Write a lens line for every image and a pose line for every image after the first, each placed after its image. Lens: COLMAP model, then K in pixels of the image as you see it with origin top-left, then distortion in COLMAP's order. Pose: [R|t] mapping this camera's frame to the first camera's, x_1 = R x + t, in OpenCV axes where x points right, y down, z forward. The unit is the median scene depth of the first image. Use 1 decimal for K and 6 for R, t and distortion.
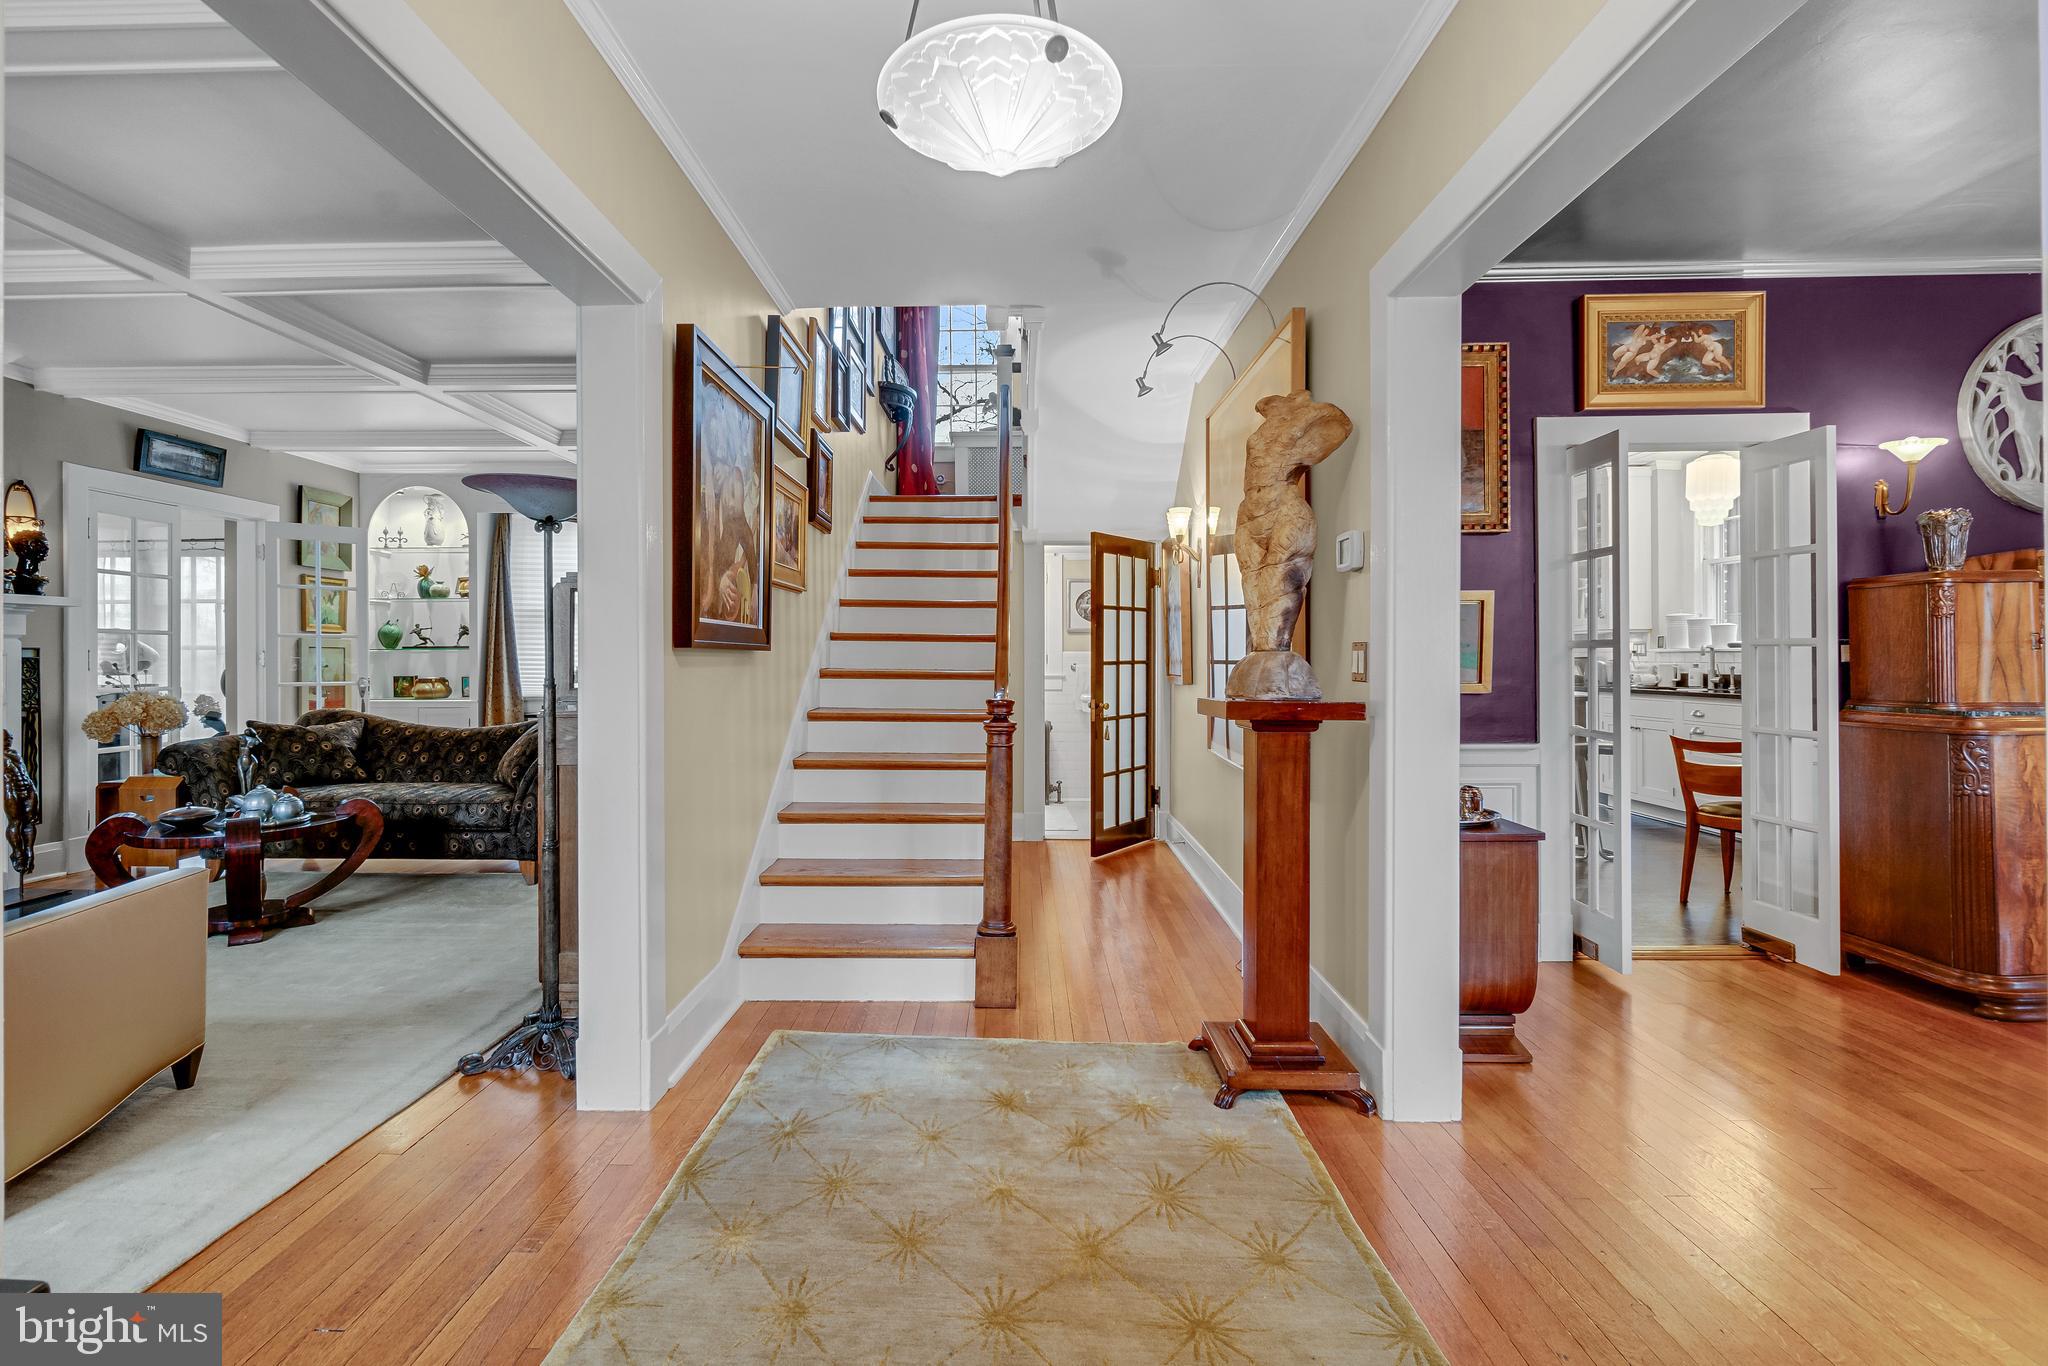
lens RADIAL K [[892.8, 0, 998.7], [0, 892.8, 660.0], [0, 0, 1]] dist [-0.005758, 0.001241]
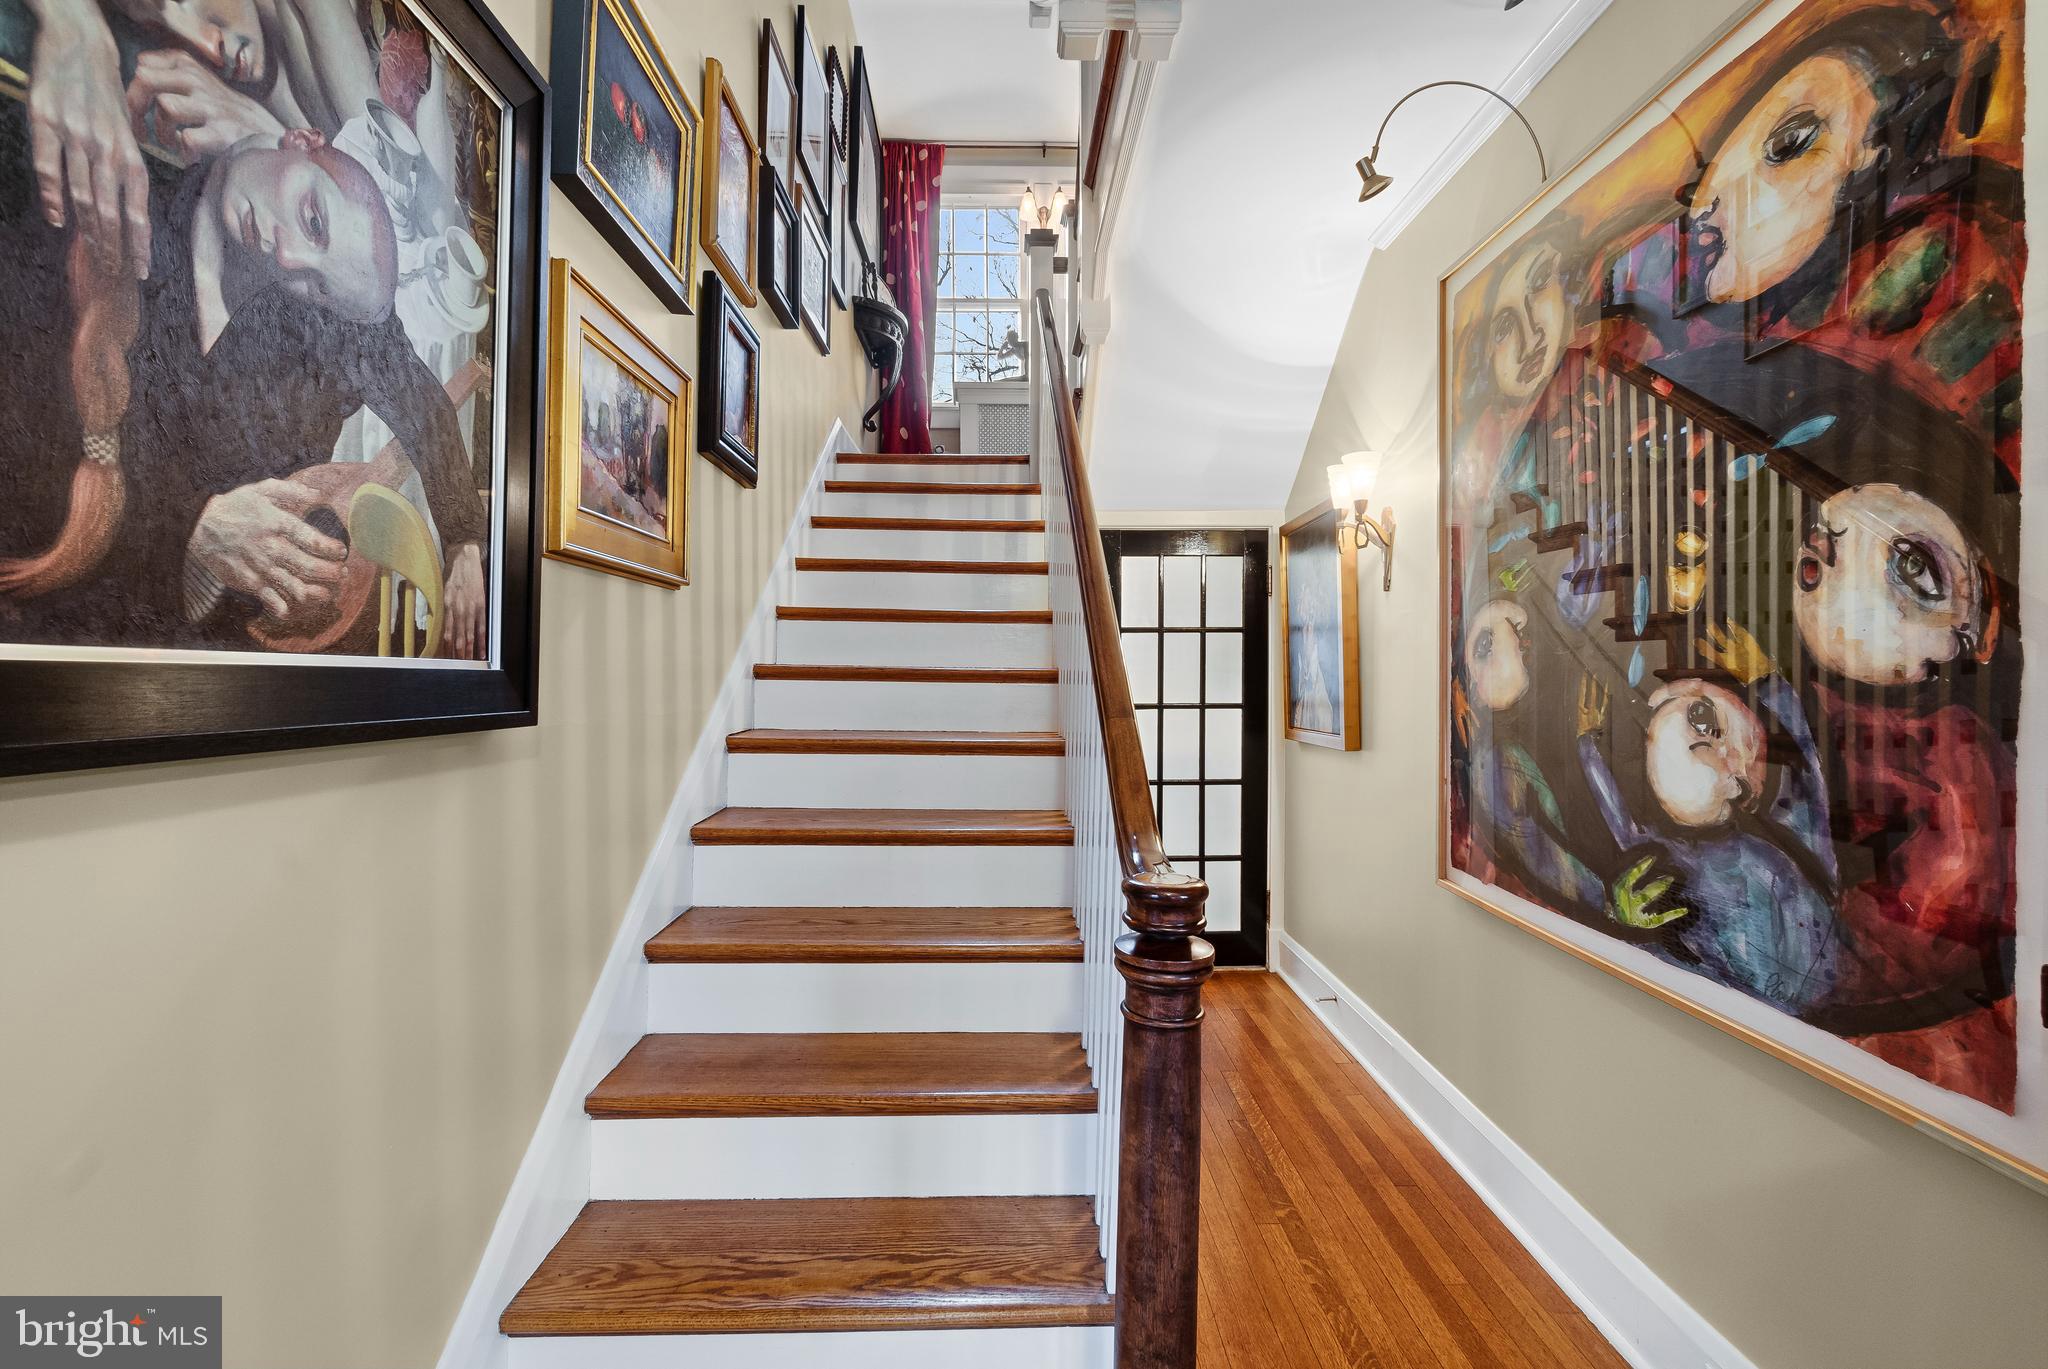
lens RADIAL K [[877.9, 0, 1022.6], [0, 877.9, 678.1], [0, 0, 1]] dist [-0.000461, -0.000018]
pose [[0.999047, 0.004028, 0.043463, -0.036622], [-0.004008, 0.999992, -0.000548, -0.018856], [-0.043465, 0.000374, 0.999055, 0.365020]]
